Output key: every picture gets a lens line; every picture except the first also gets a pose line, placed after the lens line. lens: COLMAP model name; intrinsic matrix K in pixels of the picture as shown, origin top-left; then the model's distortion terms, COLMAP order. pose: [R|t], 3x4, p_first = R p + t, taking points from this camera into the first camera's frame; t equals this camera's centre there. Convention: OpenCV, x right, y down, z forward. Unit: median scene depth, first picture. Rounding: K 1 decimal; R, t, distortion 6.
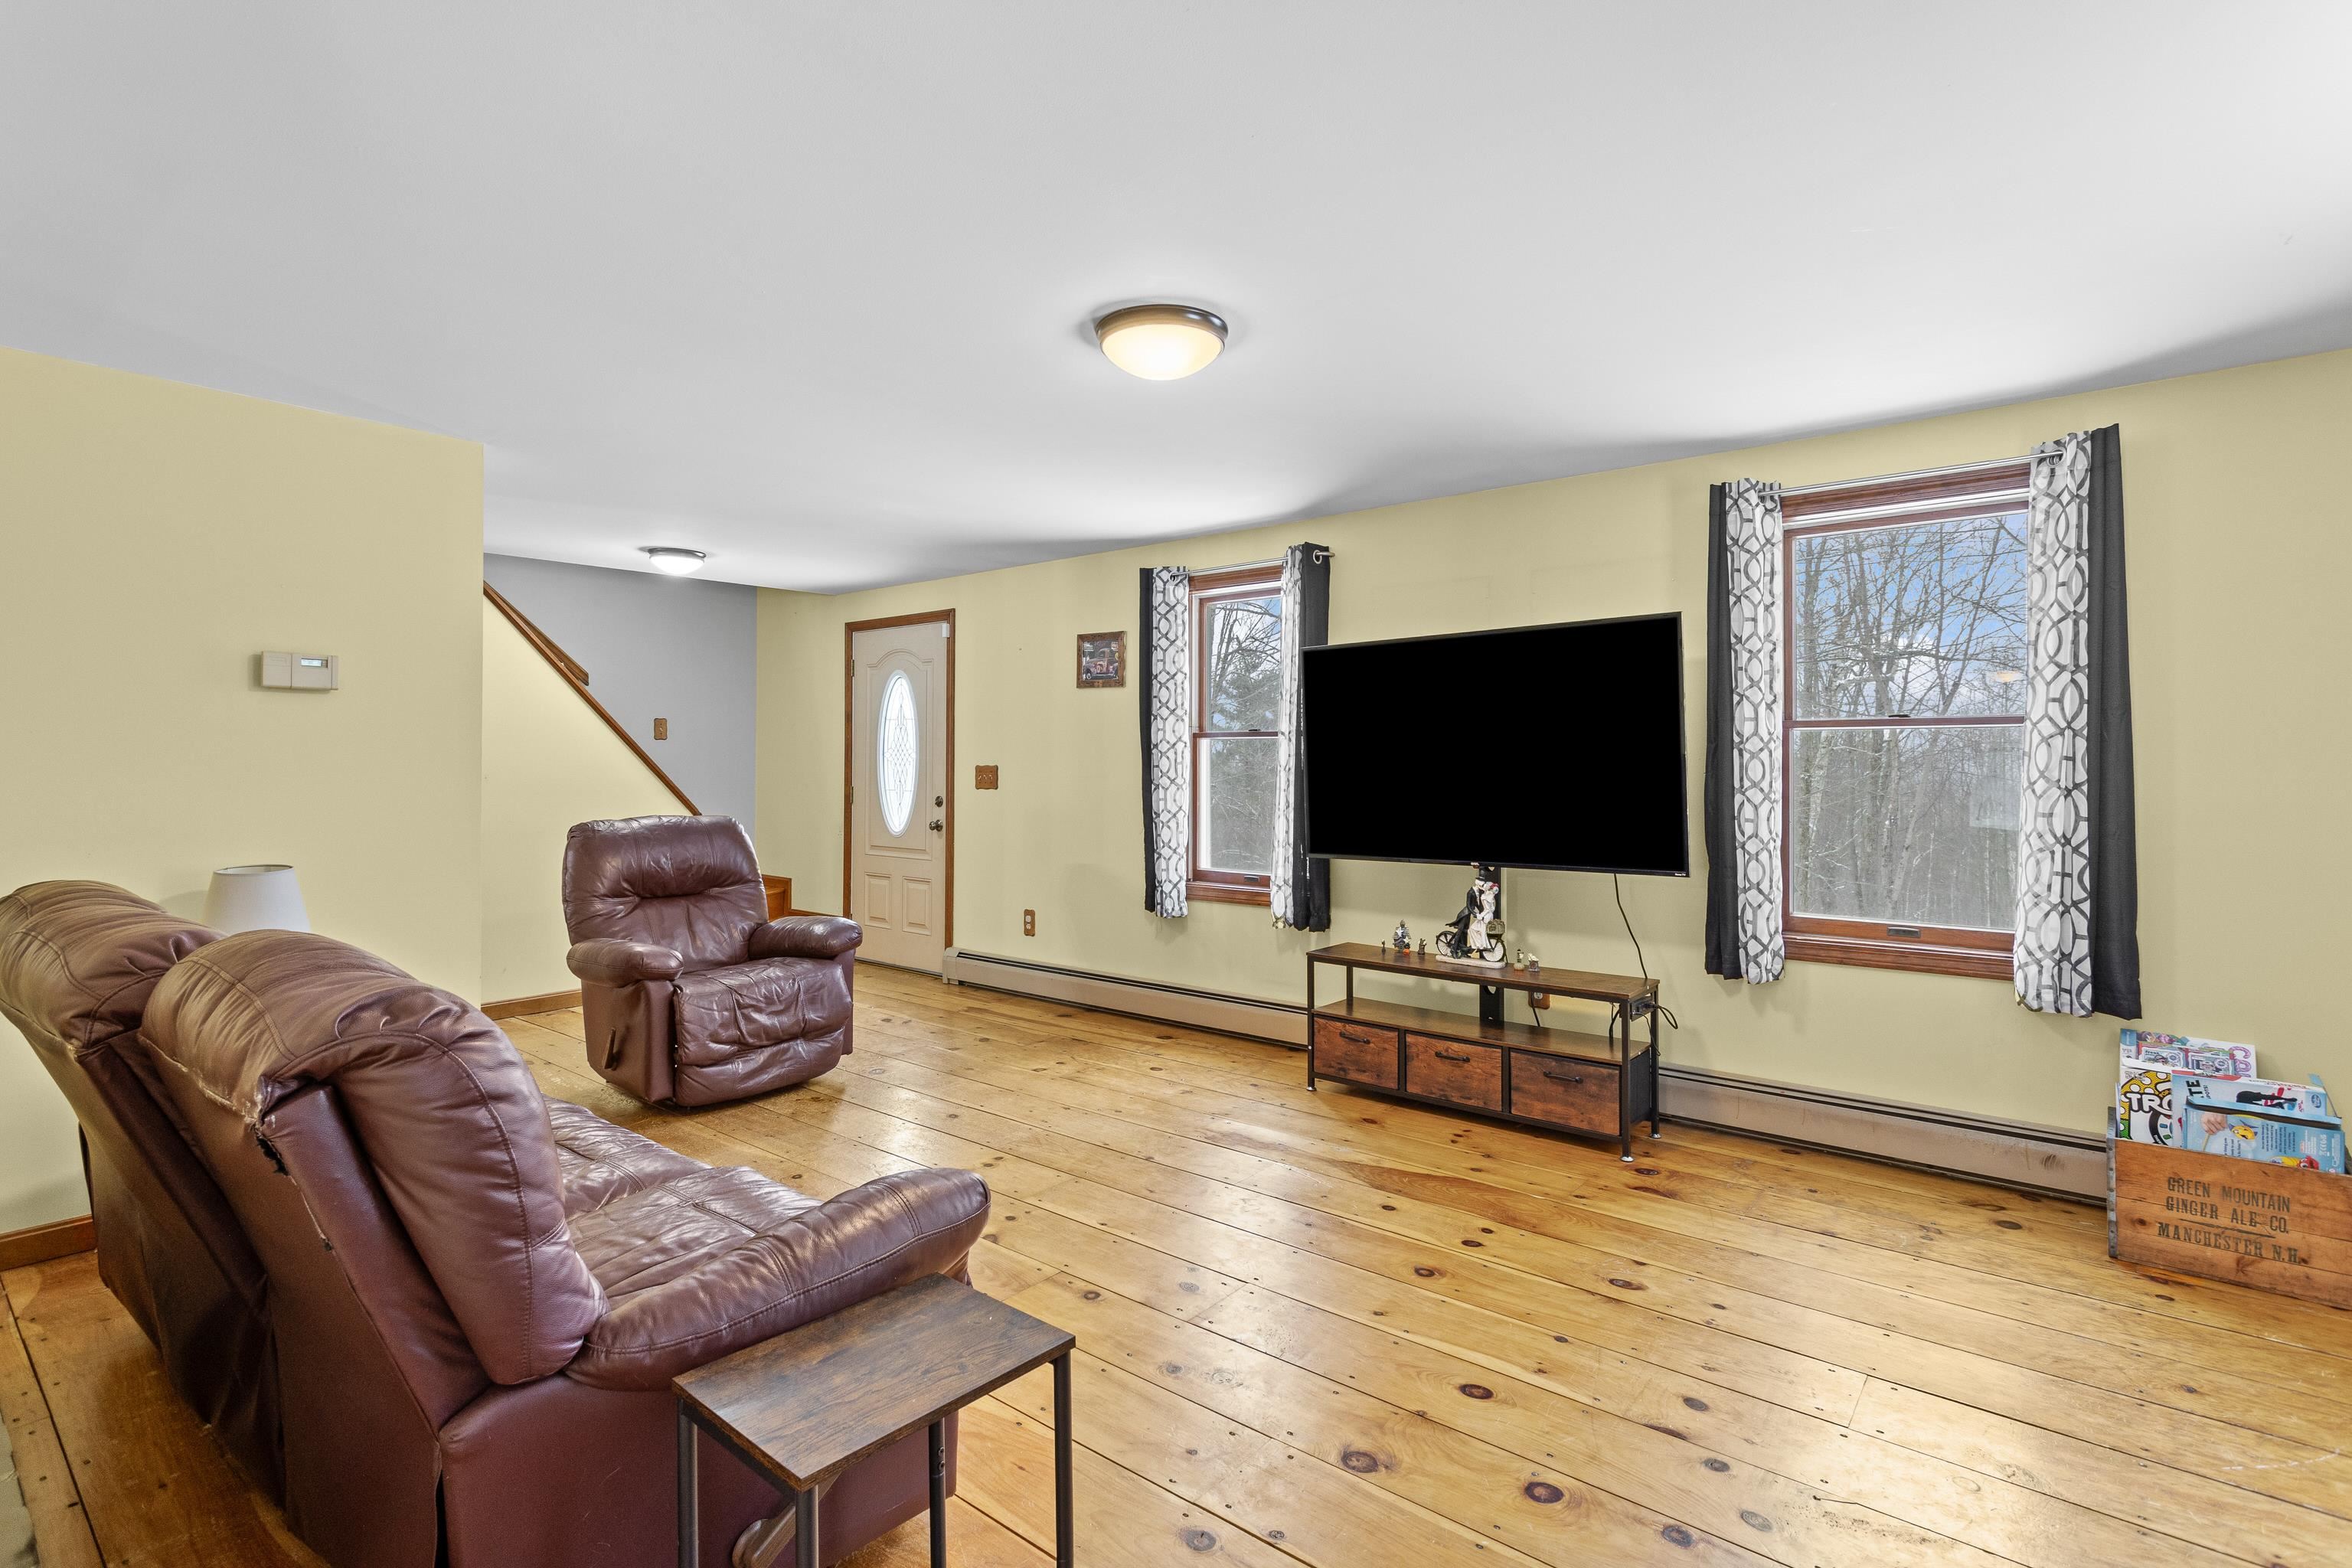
lens RADIAL K [[1116.3, 0, 1179.5], [0, 1116.3, 765.5], [0, 0, 1]] dist [-0.001320, 0.000421]
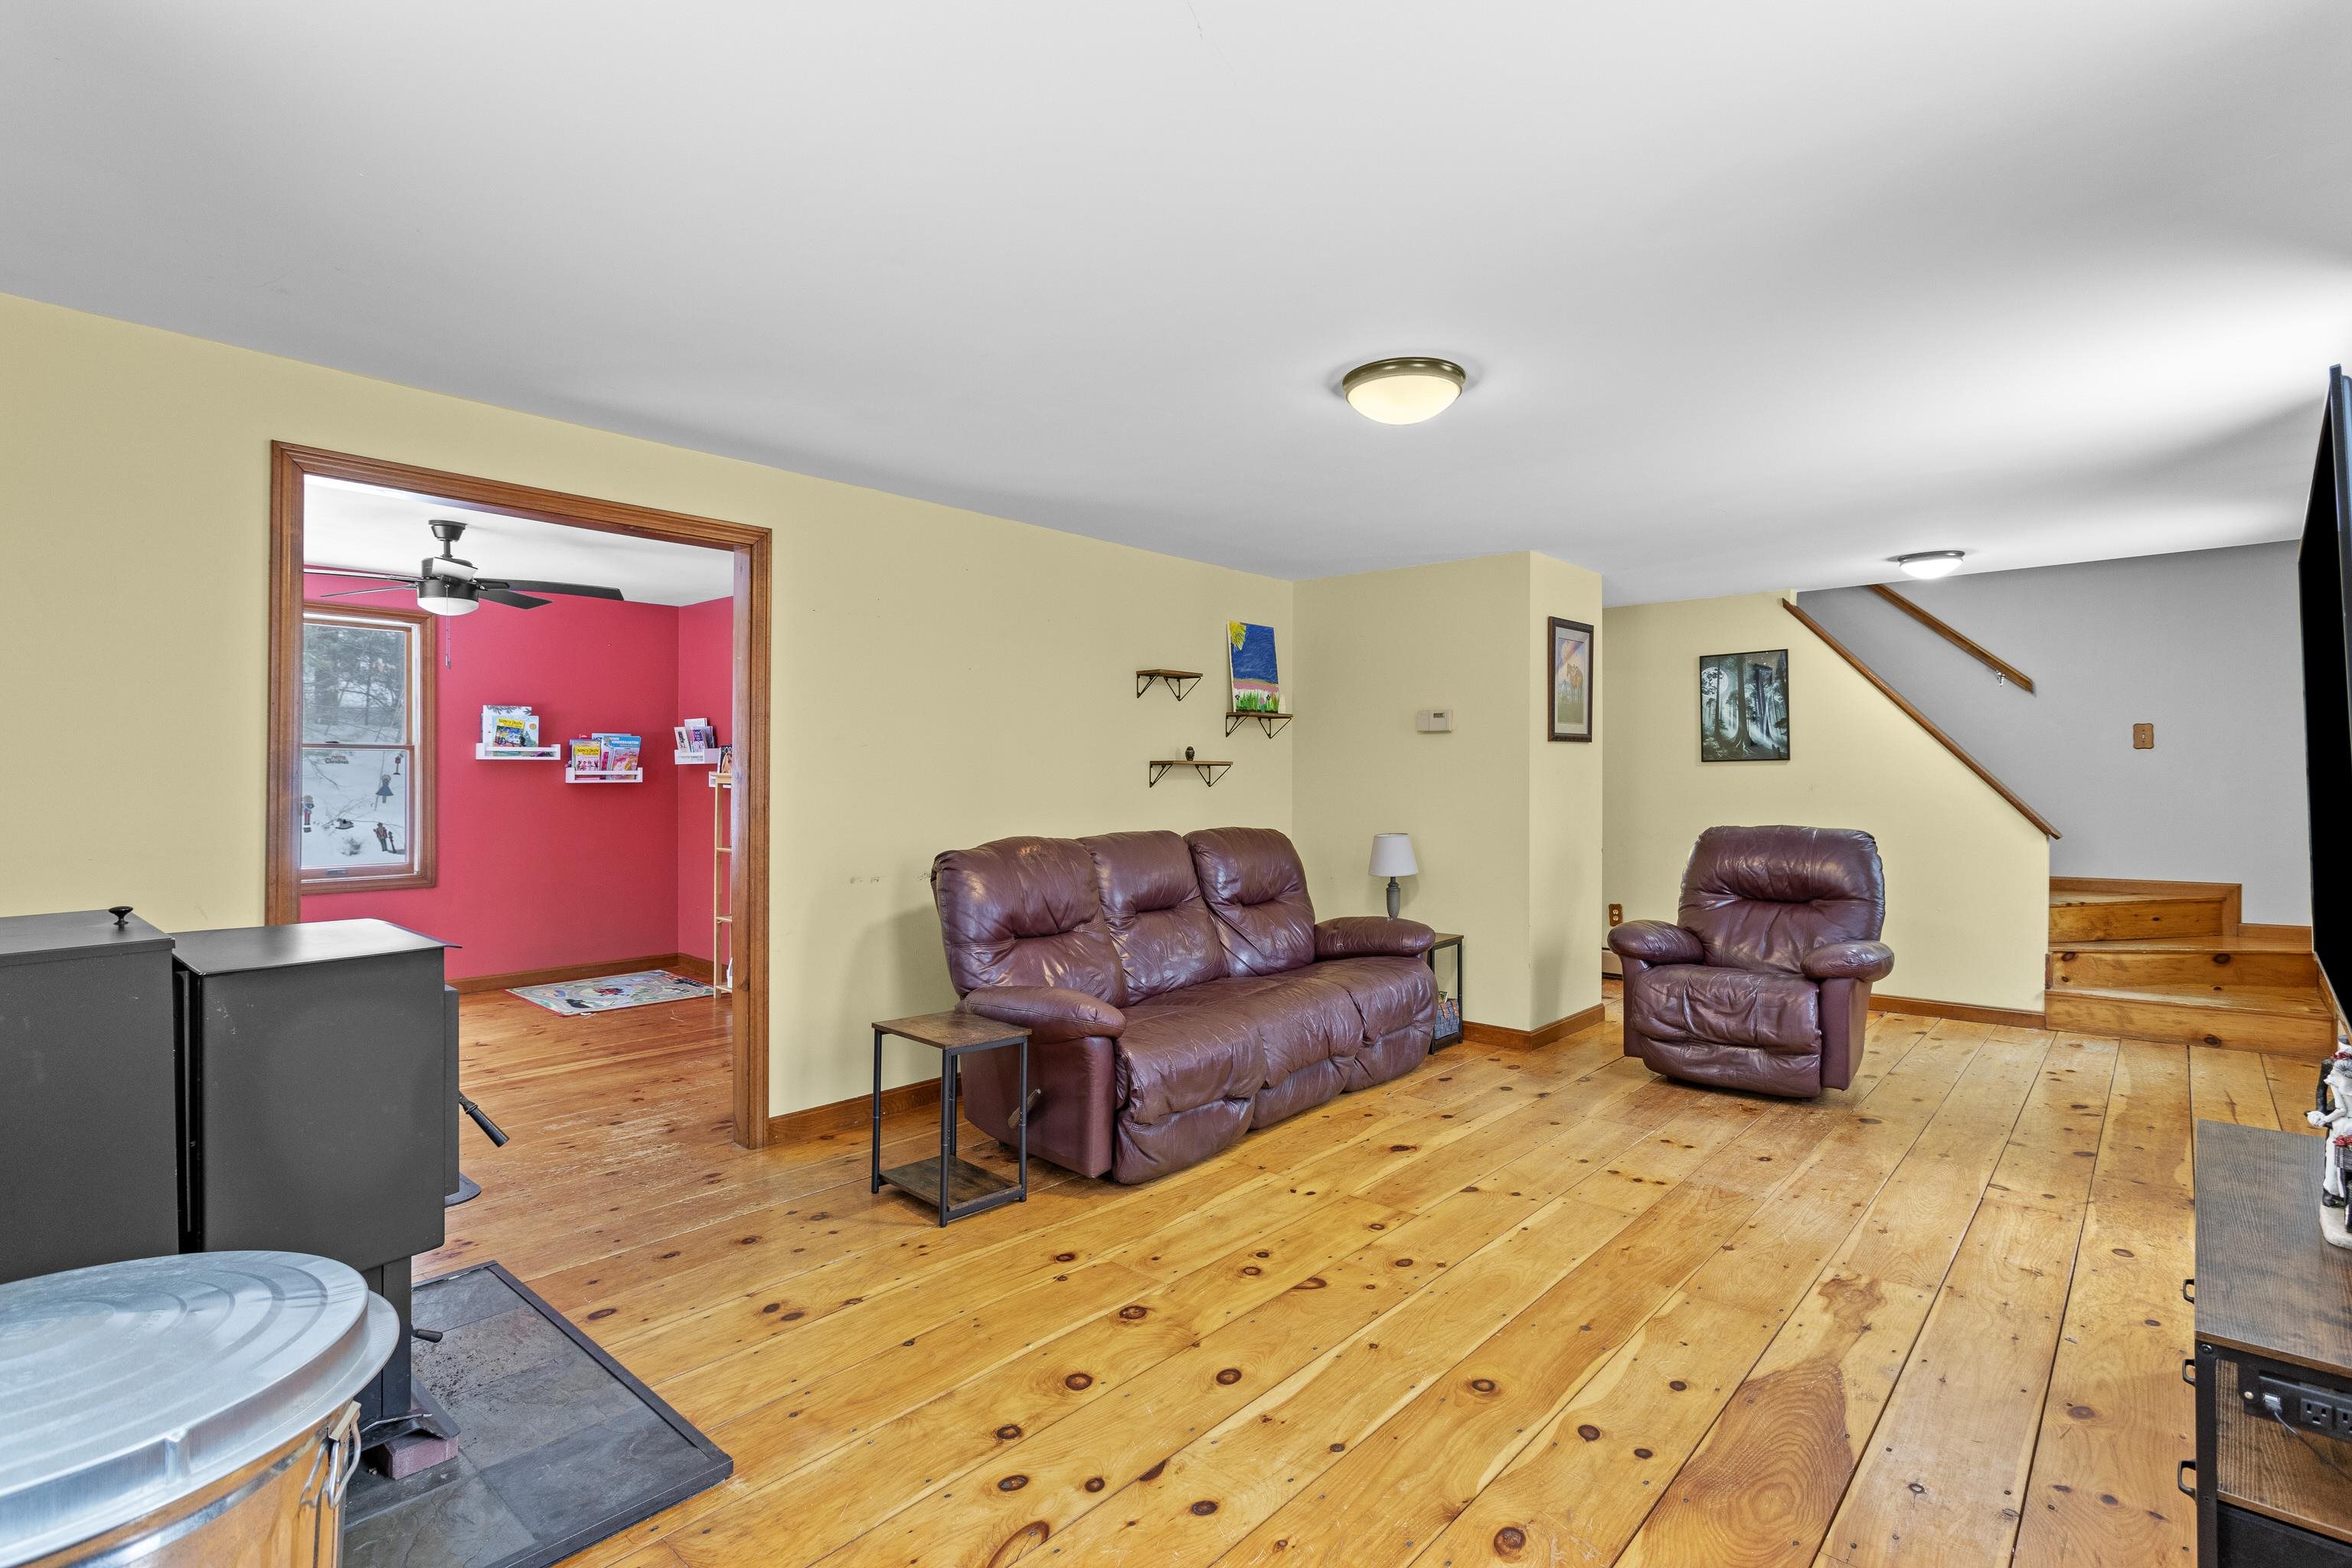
lens RADIAL K [[1116.3, 0, 1180.0], [0, 1116.3, 783.1], [0, 0, 1]] dist [-0.001320, 0.000421]
pose [[-0.050495, 0.004459, -0.998714, 0.823647], [-0.000870, 0.999989, 0.004509, 0.001712], [0.998724, 0.001097, -0.050491, 0.634770]]
